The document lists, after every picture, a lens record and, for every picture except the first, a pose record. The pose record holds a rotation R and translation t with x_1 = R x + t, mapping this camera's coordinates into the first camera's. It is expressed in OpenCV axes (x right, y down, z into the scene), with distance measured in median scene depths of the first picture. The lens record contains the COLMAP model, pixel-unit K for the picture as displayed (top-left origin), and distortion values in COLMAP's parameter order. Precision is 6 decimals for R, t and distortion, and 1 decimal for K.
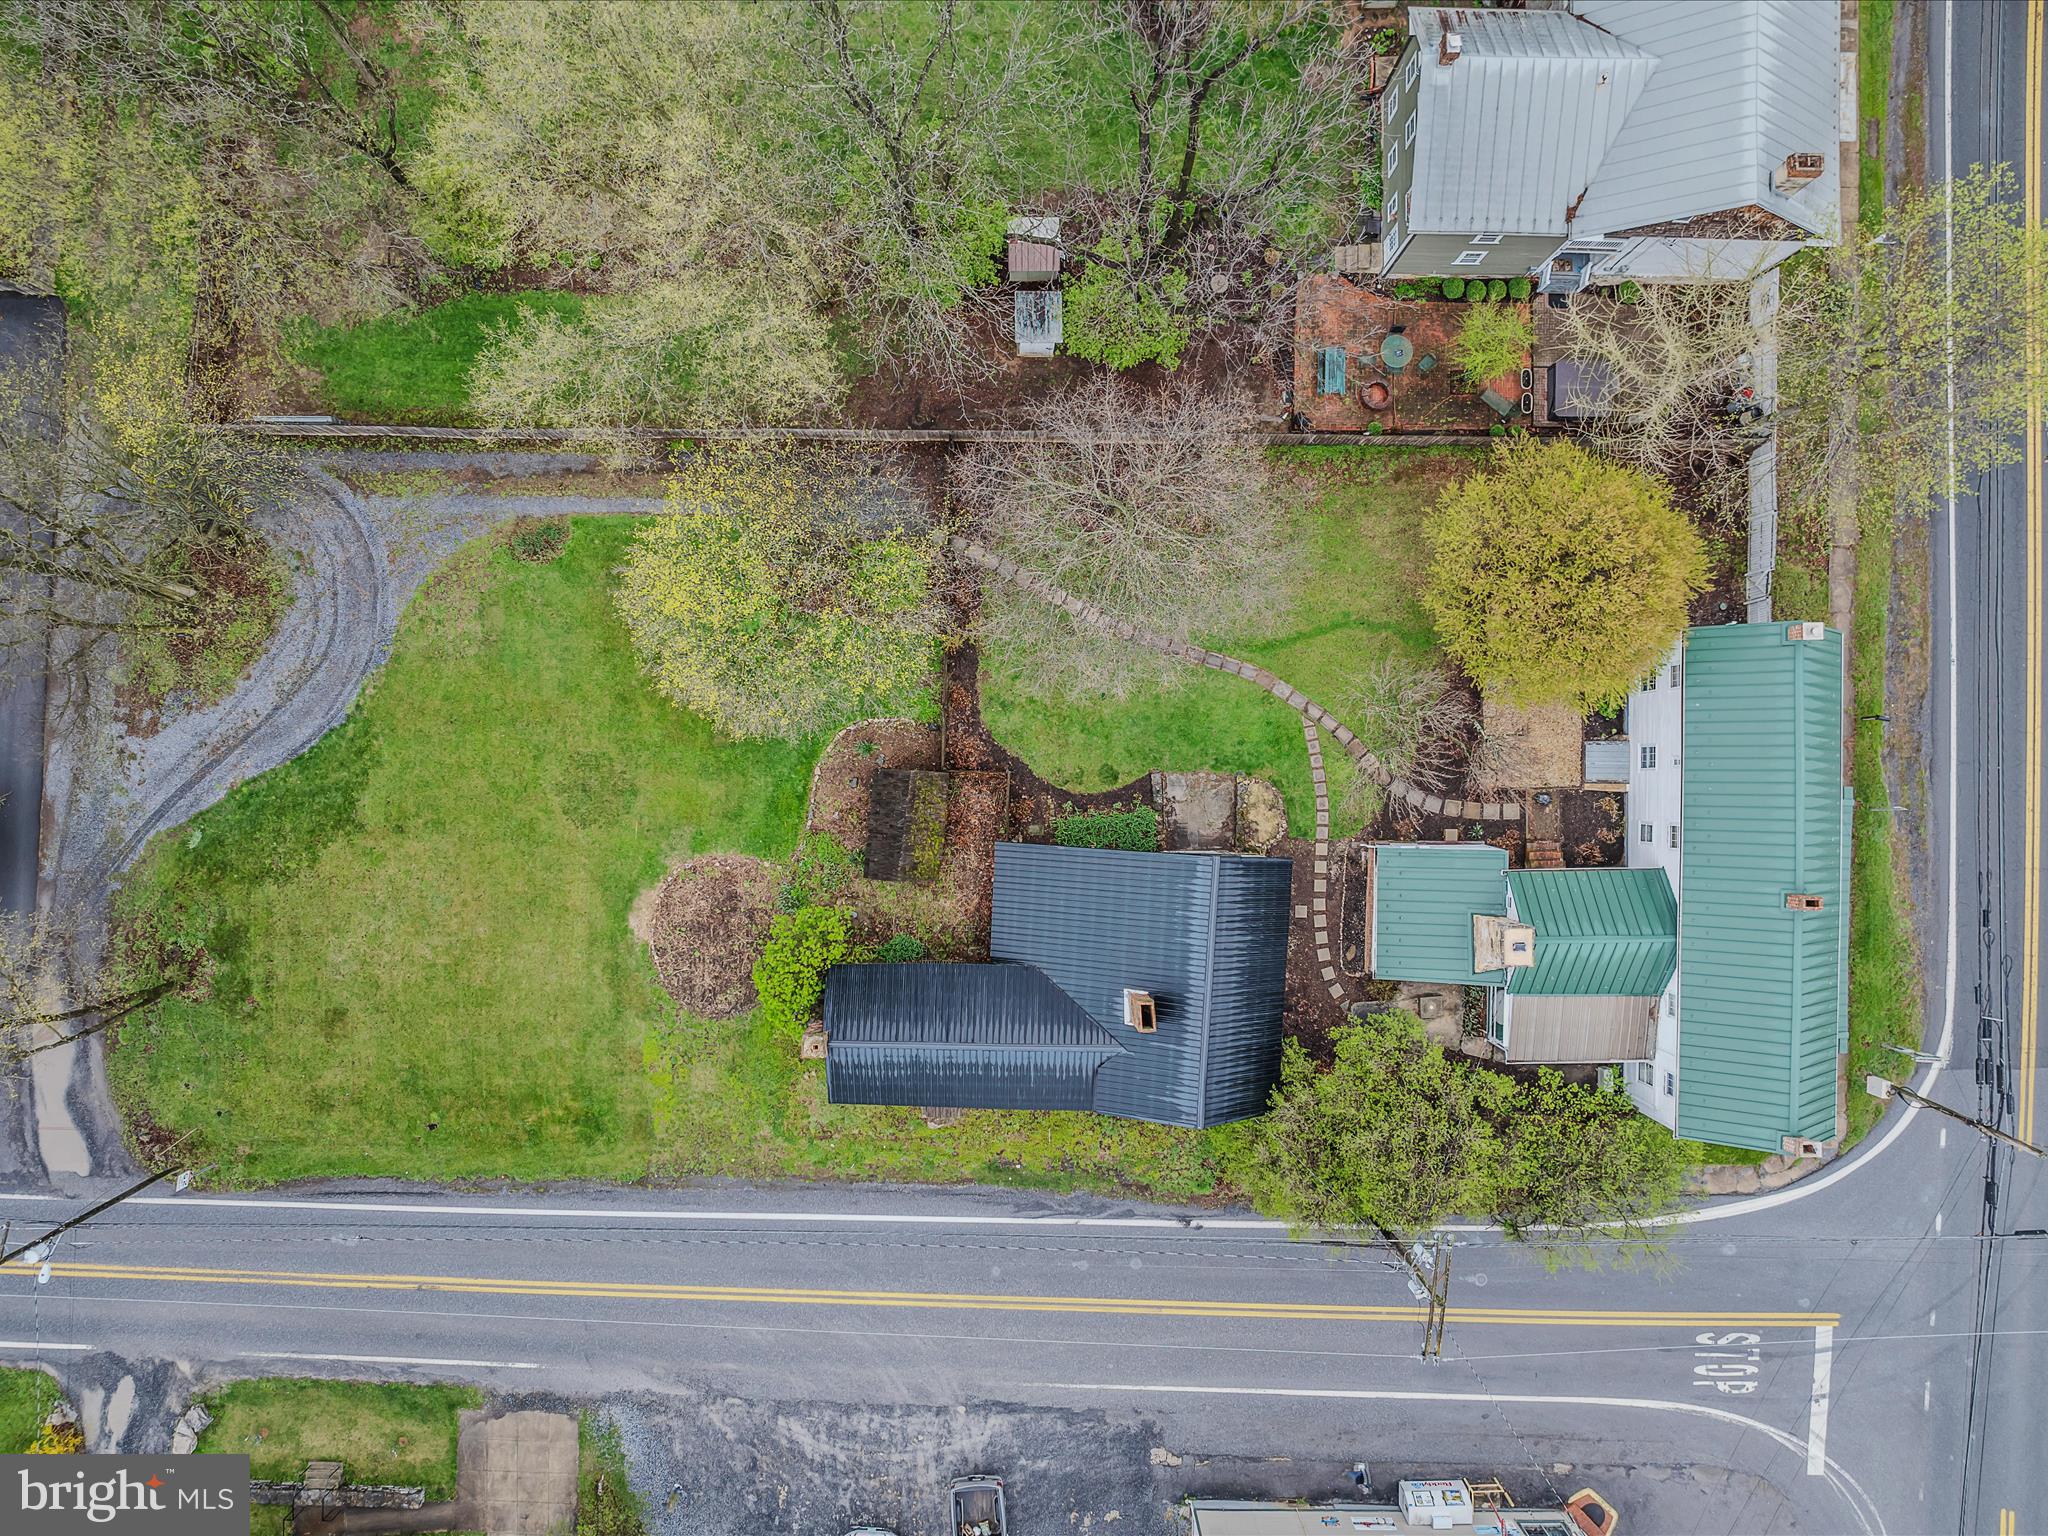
lens RADIAL K [[1502.0, 0, 1043.4], [0, 1502.0, 765.7], [0, 0, 1]] dist [-0.046313, 0.010376]
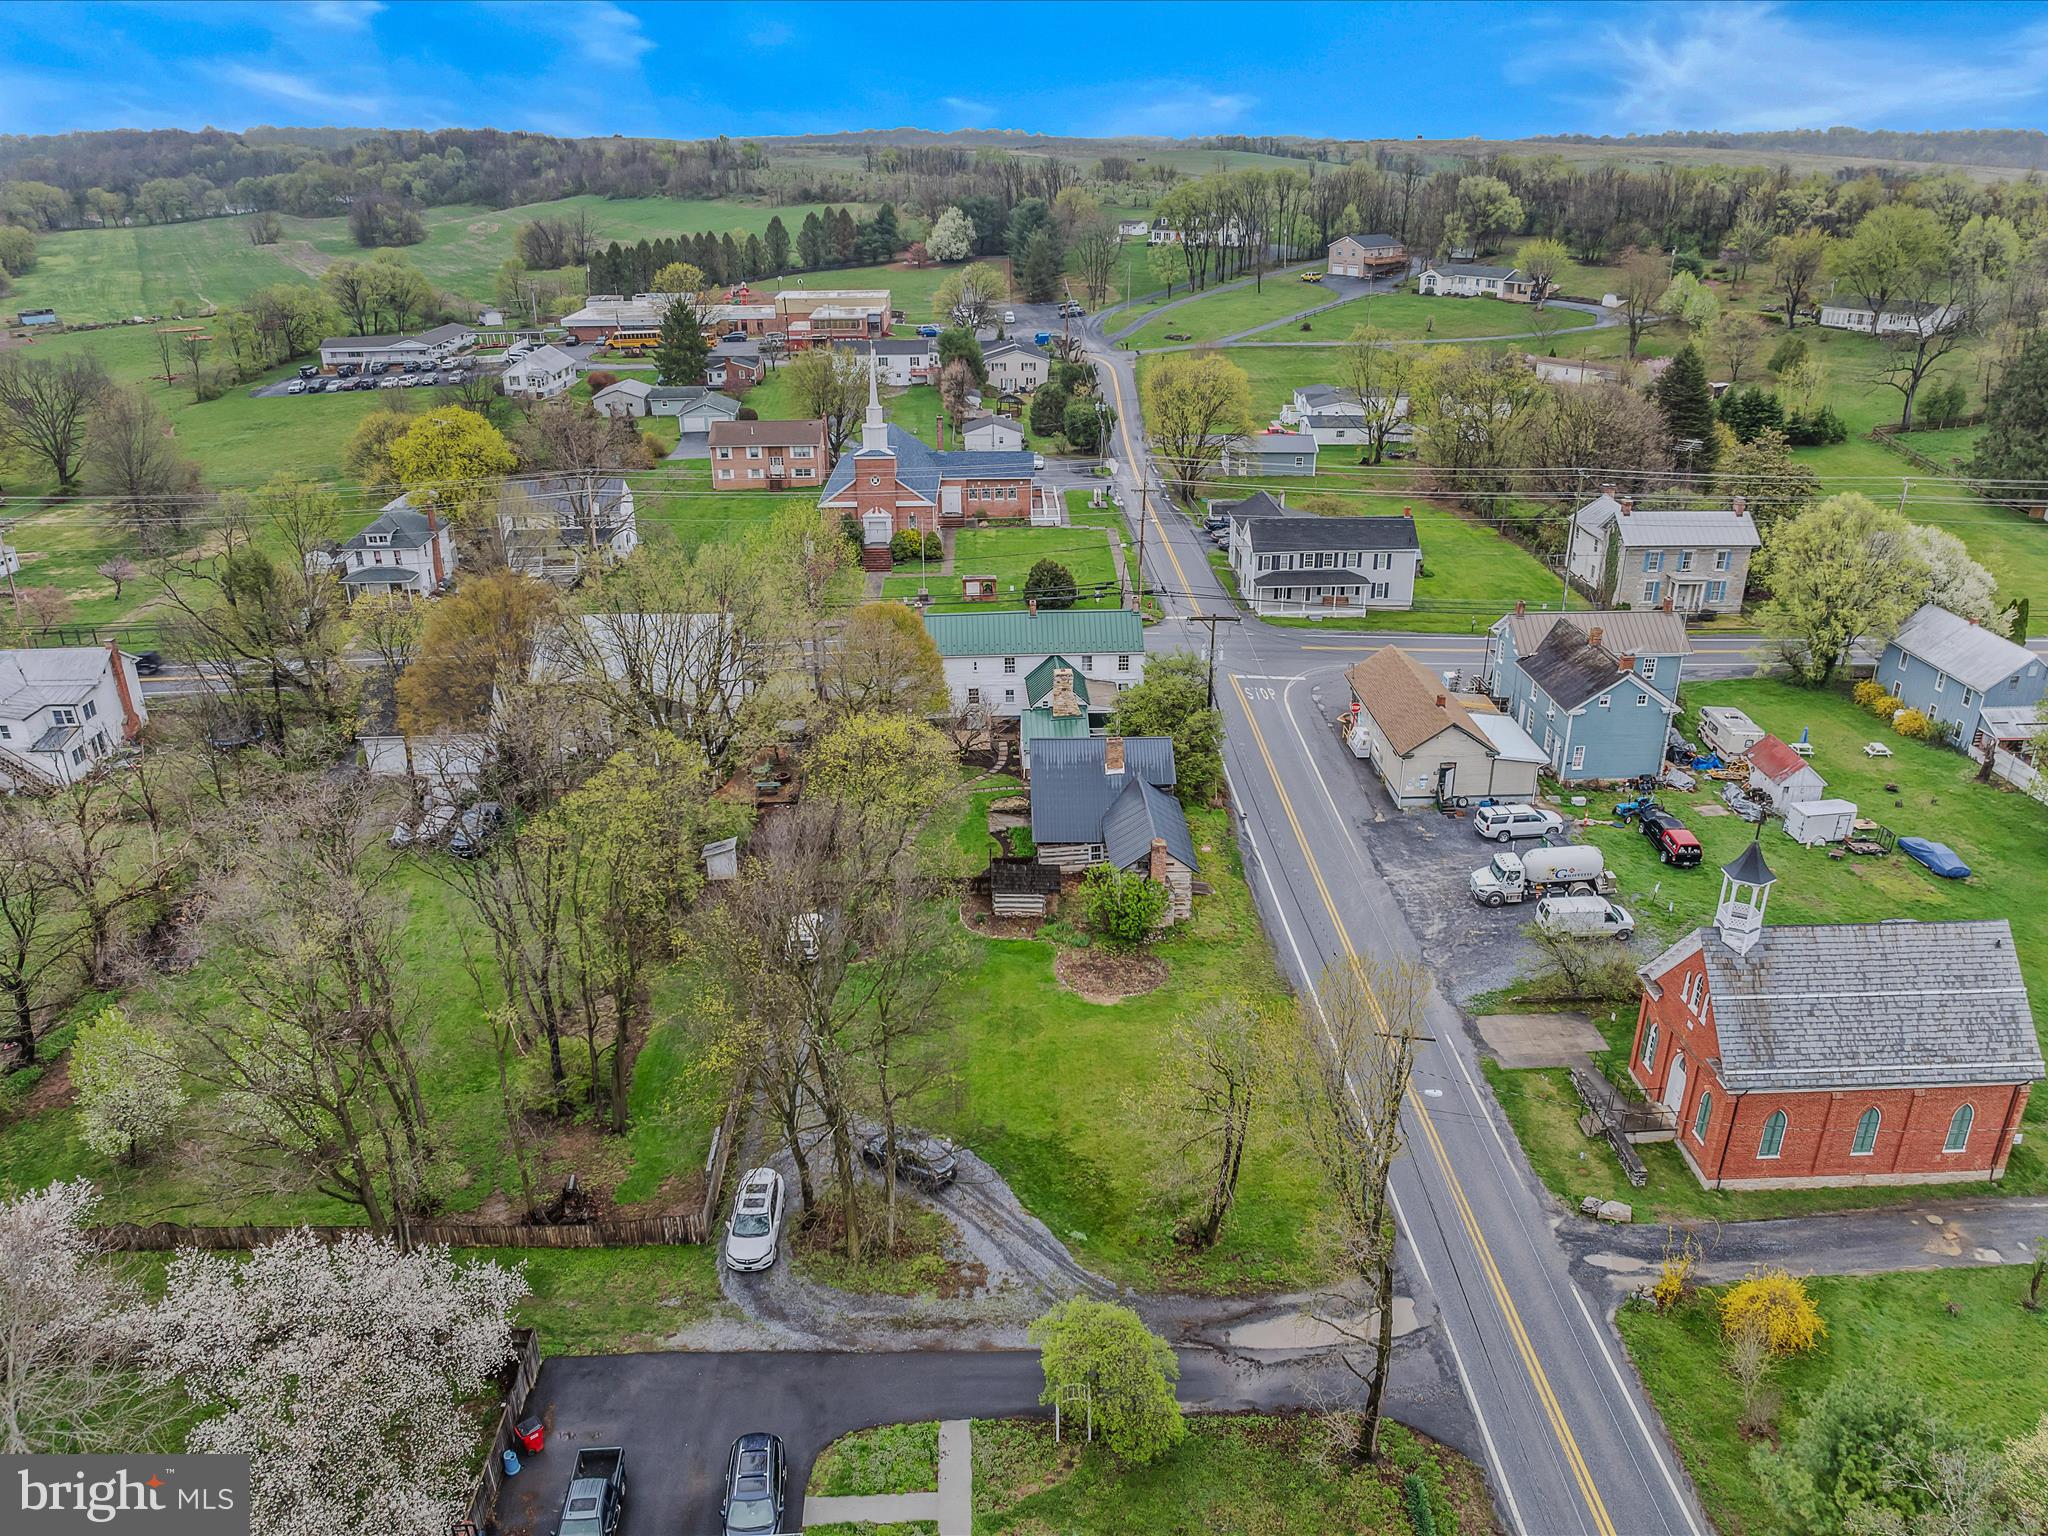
lens RADIAL K [[1454.2, 0, 1050.4], [0, 1454.2, 769.6], [0, 0, 1]] dist [-0.041908, 0.003283]
pose [[-0.070992, -0.407264, 0.910547, -1.416394], [0.997476, -0.028111, 0.065196, -0.031515], [-0.000956, 0.912878, 0.408232, 0.248099]]
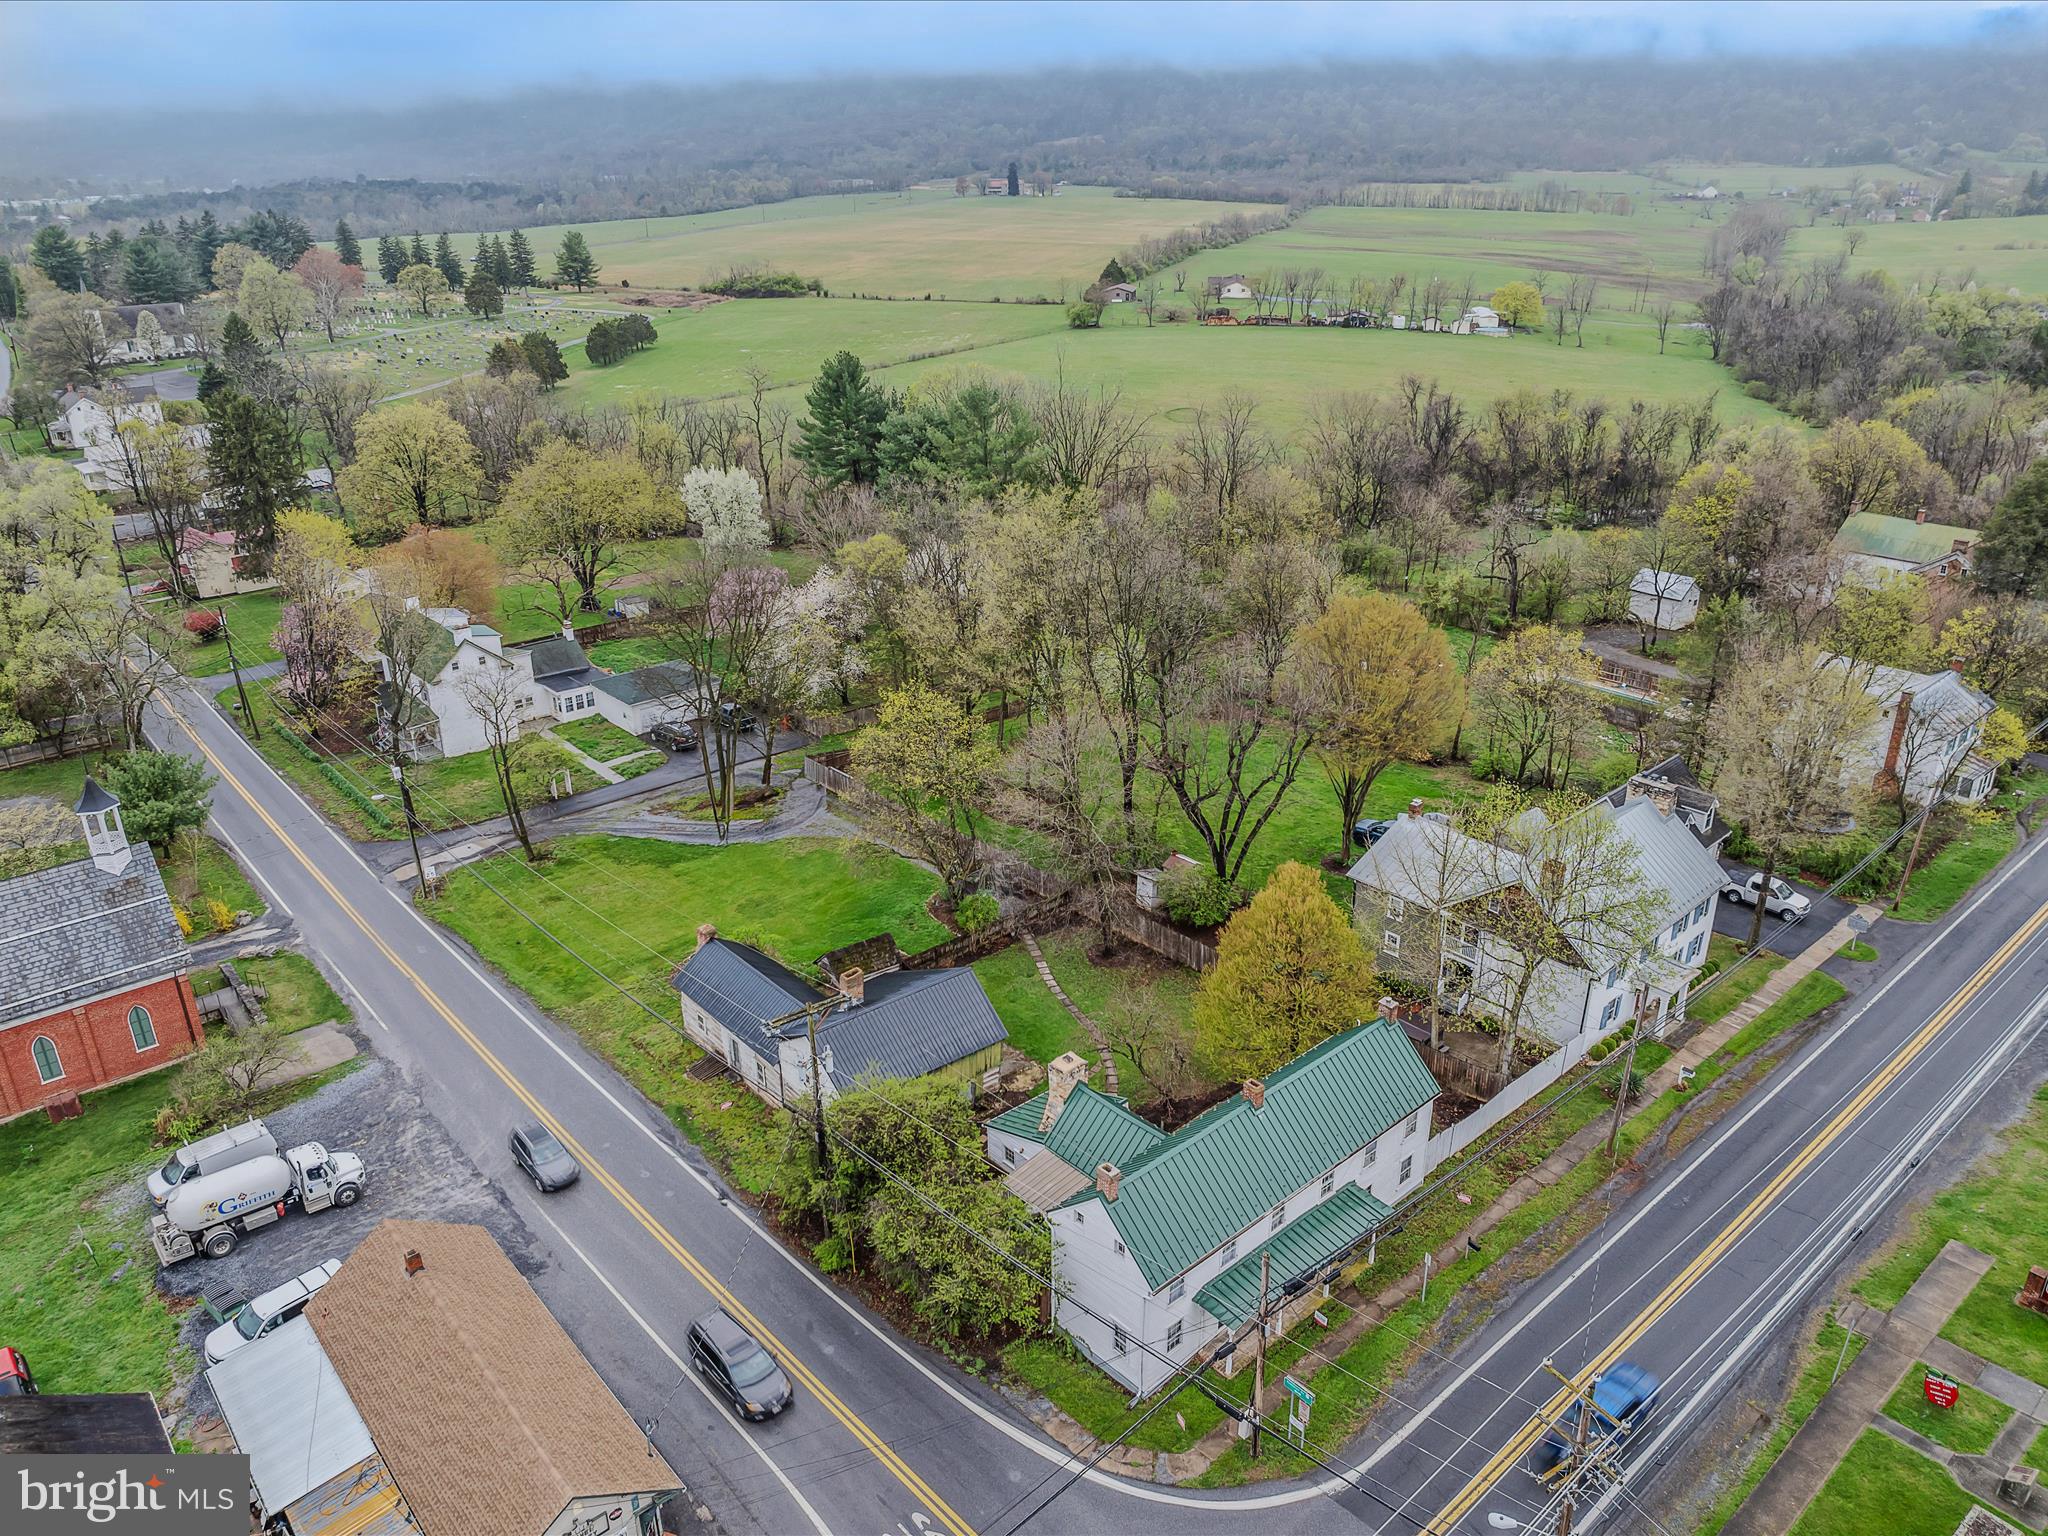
lens RADIAL K [[1436.0, 0, 1035.4], [0, 1436.0, 771.2], [0, 0, 1]] dist [-0.053211, 0.030203]
pose [[0.675721, 0.278713, -0.682438, 0.922555], [-0.736981, 0.275719, -0.617121, 0.716556], [0.016162, 0.919945, 0.391715, 0.261089]]
